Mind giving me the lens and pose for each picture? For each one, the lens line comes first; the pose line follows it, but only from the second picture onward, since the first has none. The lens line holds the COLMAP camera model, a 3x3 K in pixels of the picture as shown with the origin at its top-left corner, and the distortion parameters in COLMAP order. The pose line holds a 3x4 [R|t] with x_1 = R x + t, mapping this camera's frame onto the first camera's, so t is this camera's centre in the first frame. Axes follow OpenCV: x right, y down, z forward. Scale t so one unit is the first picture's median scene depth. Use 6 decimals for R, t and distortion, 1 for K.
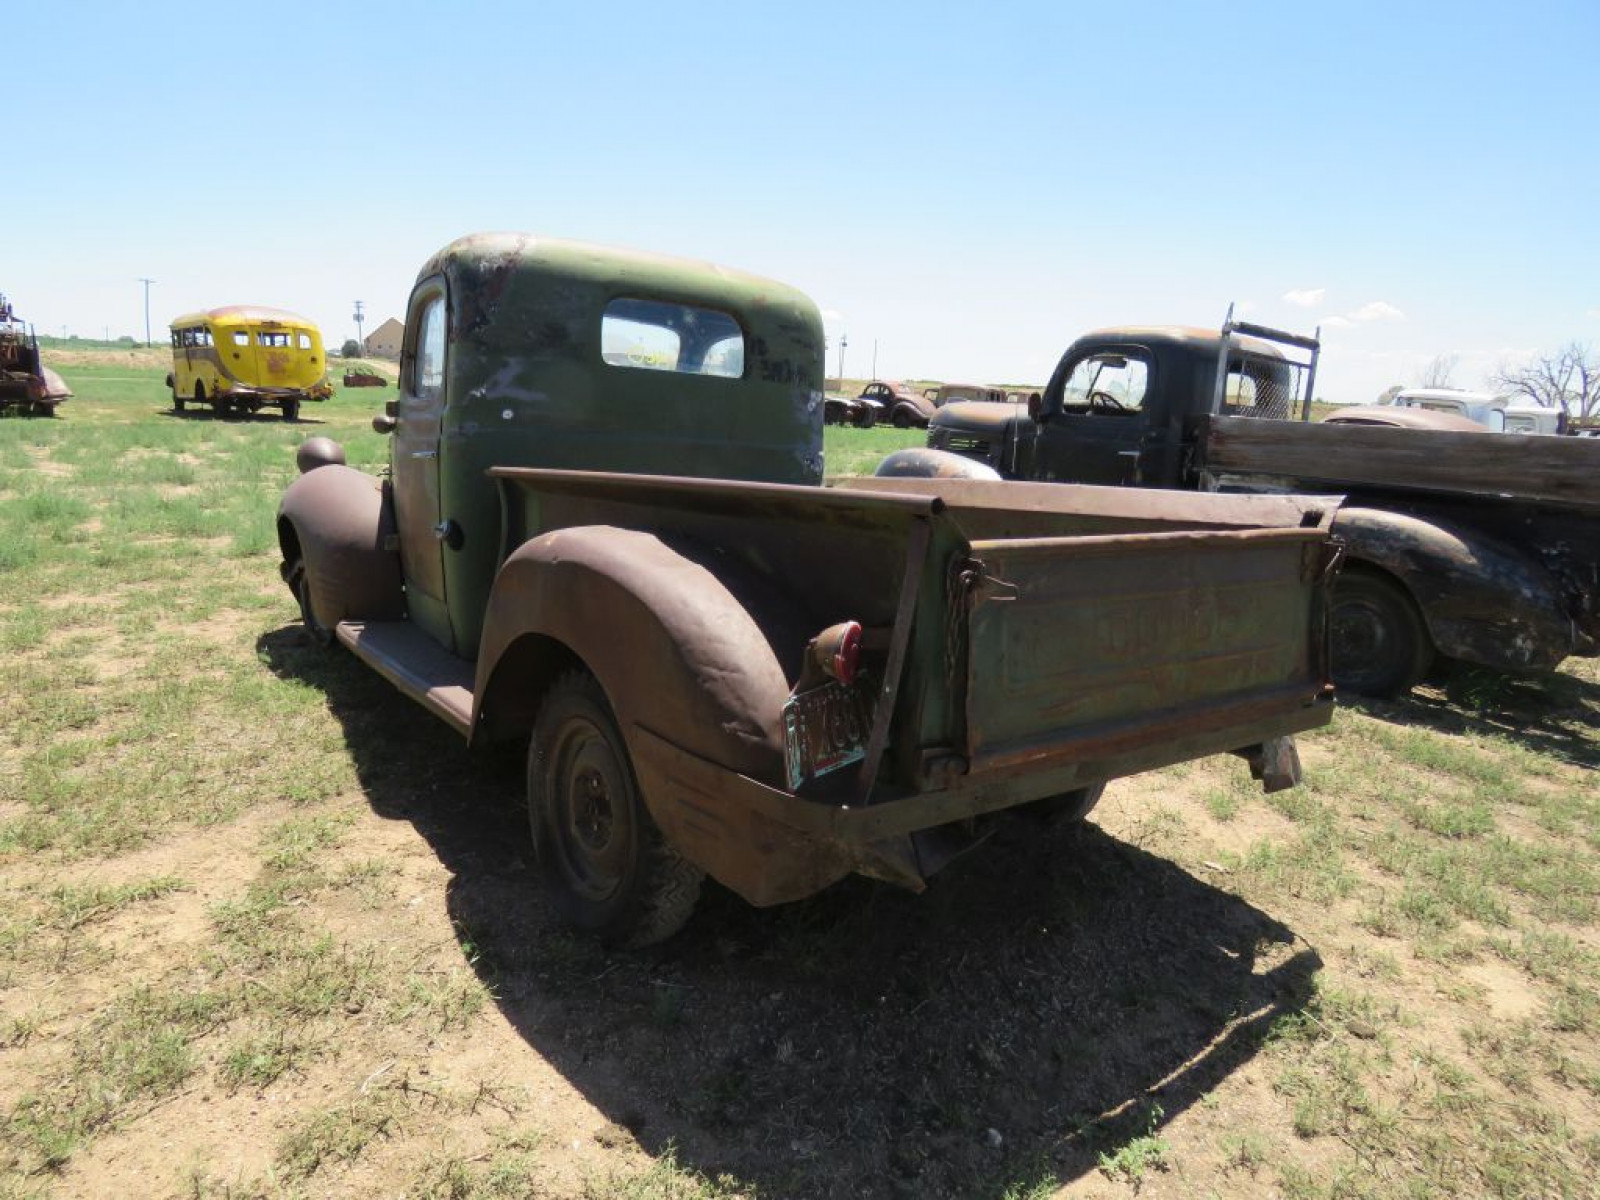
lens RADIAL K [[1024.9, 0, 791.1], [0, 1024.9, 600.8], [0, 0, 1]] dist [-0.009946, 0.003596]
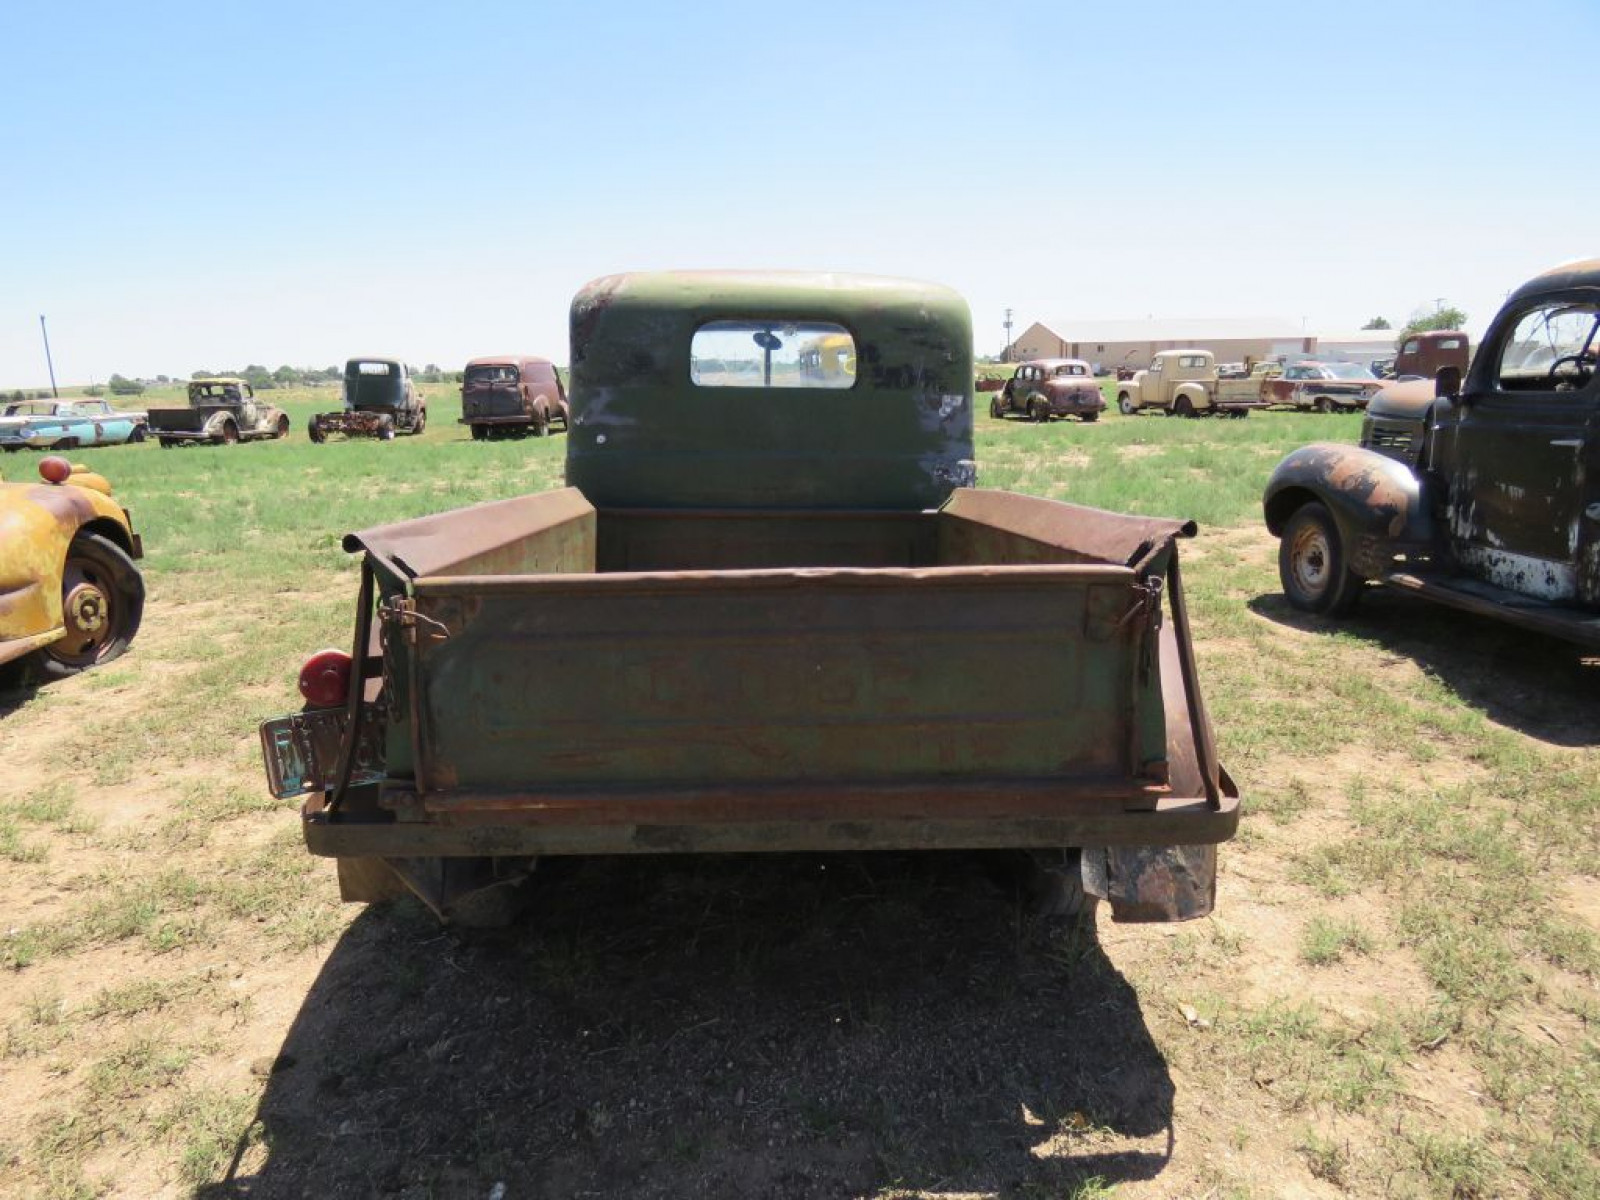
lens RADIAL K [[1024.9, 0, 785.5], [0, 1024.9, 599.0], [0, 0, 1]] dist [-0.009946, 0.003596]
pose [[0.819287, 0.052309, -0.570993, 0.524568], [-0.051132, 0.998528, 0.018109, -0.036707], [0.571099, 0.014359, 0.820755, 0.195291]]
